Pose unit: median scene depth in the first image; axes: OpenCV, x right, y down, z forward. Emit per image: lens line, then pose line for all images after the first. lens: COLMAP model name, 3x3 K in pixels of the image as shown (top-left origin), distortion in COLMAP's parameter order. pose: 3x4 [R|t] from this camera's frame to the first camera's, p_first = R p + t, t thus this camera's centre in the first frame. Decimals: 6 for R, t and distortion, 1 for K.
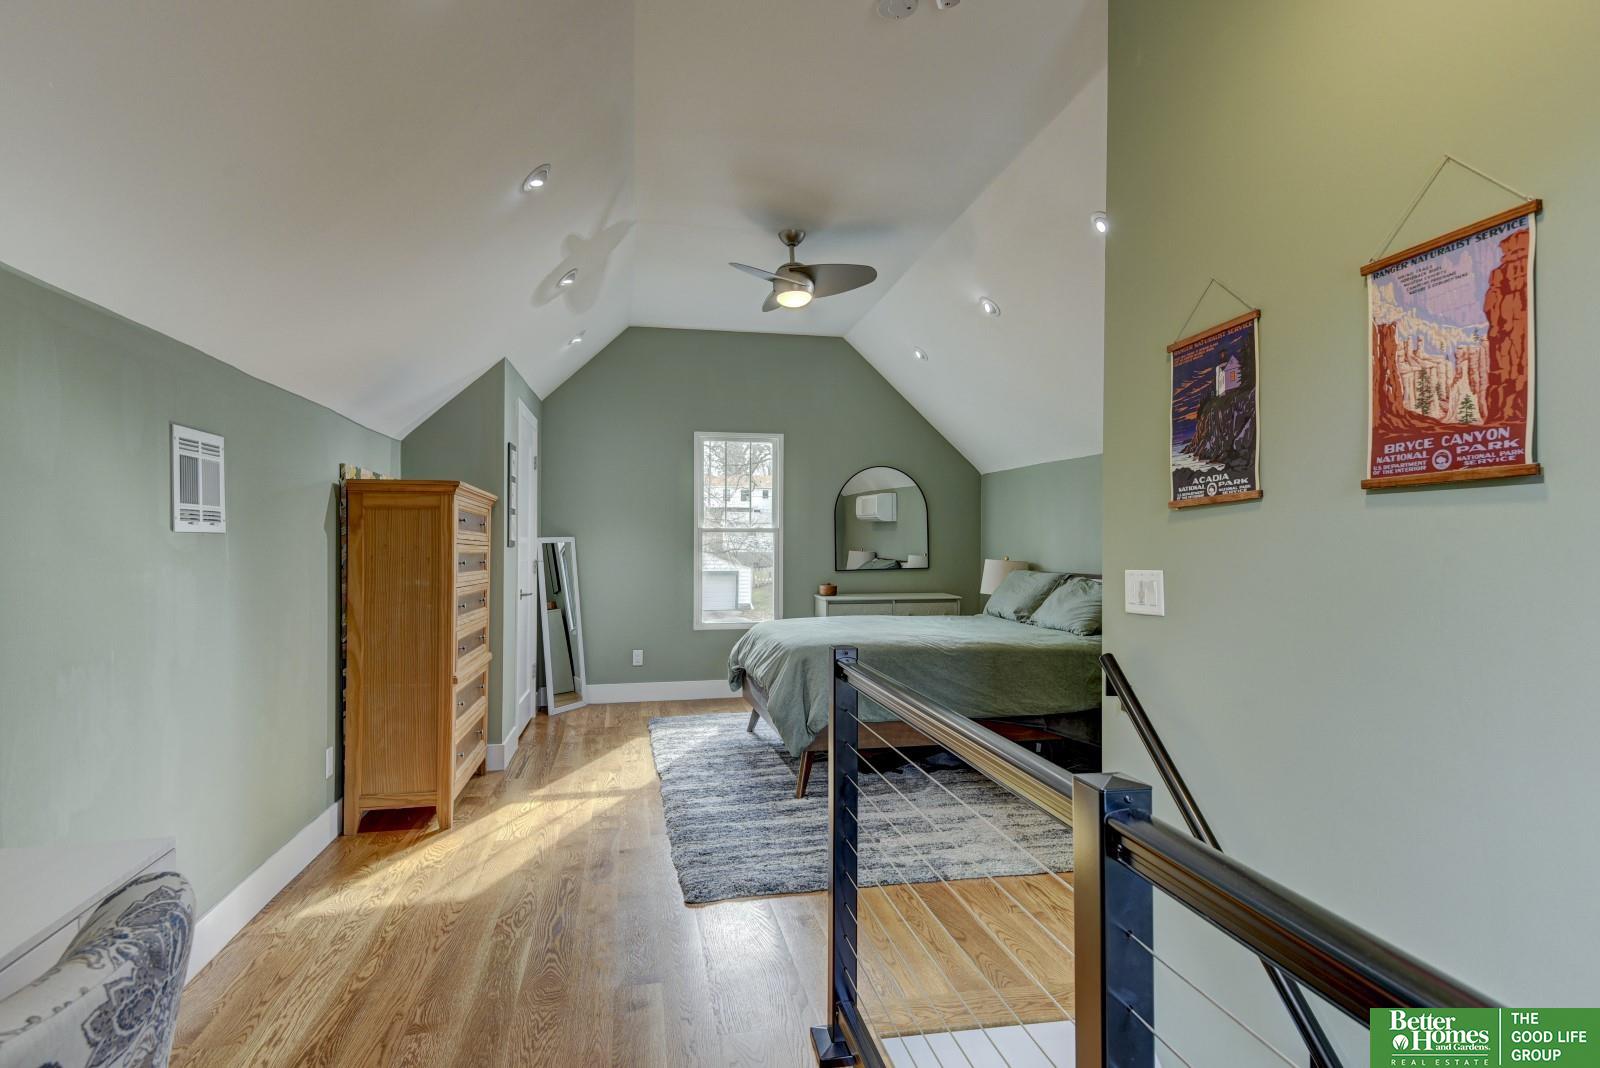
lens RADIAL K [[781.0, 0, 800.0], [0, 781.0, 534.0], [0, 0, 1]] dist [0.000079, -0.000602]
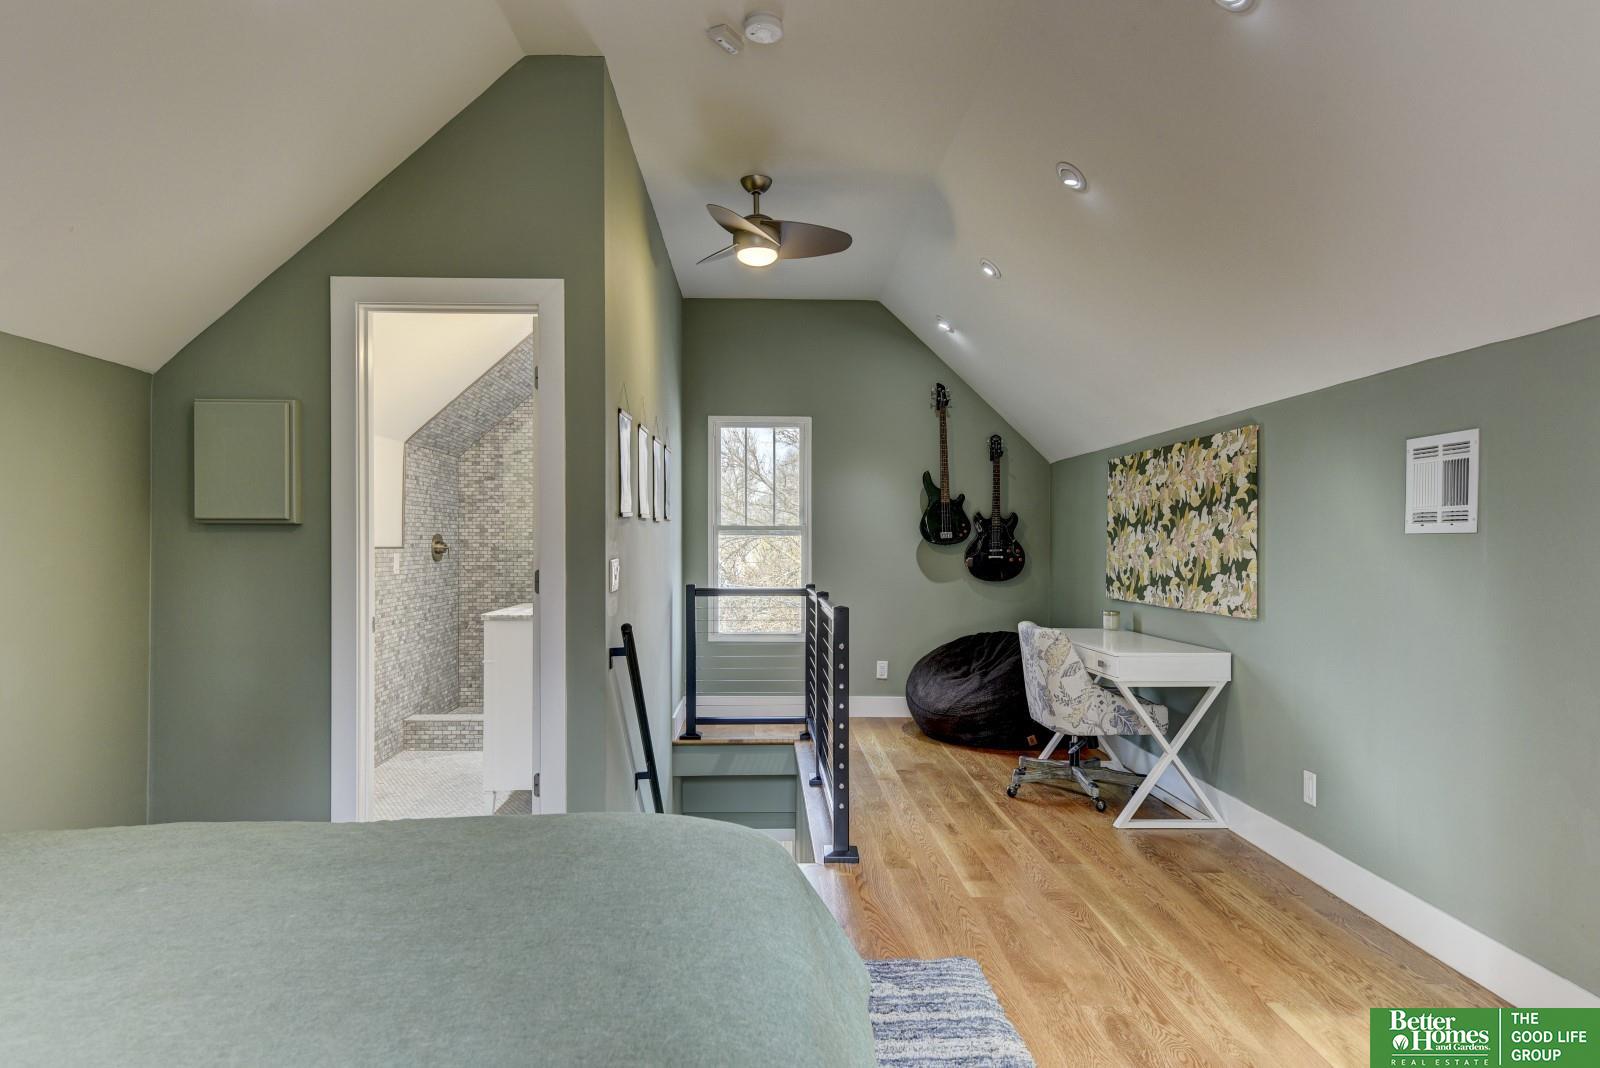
lens RADIAL K [[781.0, 0, 800.0], [0, 781.0, 534.0], [0, 0, 1]] dist [0.000079, -0.000602]
pose [[-0.984116, -0.003869, 0.177487, -0.122934], [-0.005973, 0.999918, -0.011320, 0.015395], [-0.177428, -0.012201, -0.984058, 2.158778]]
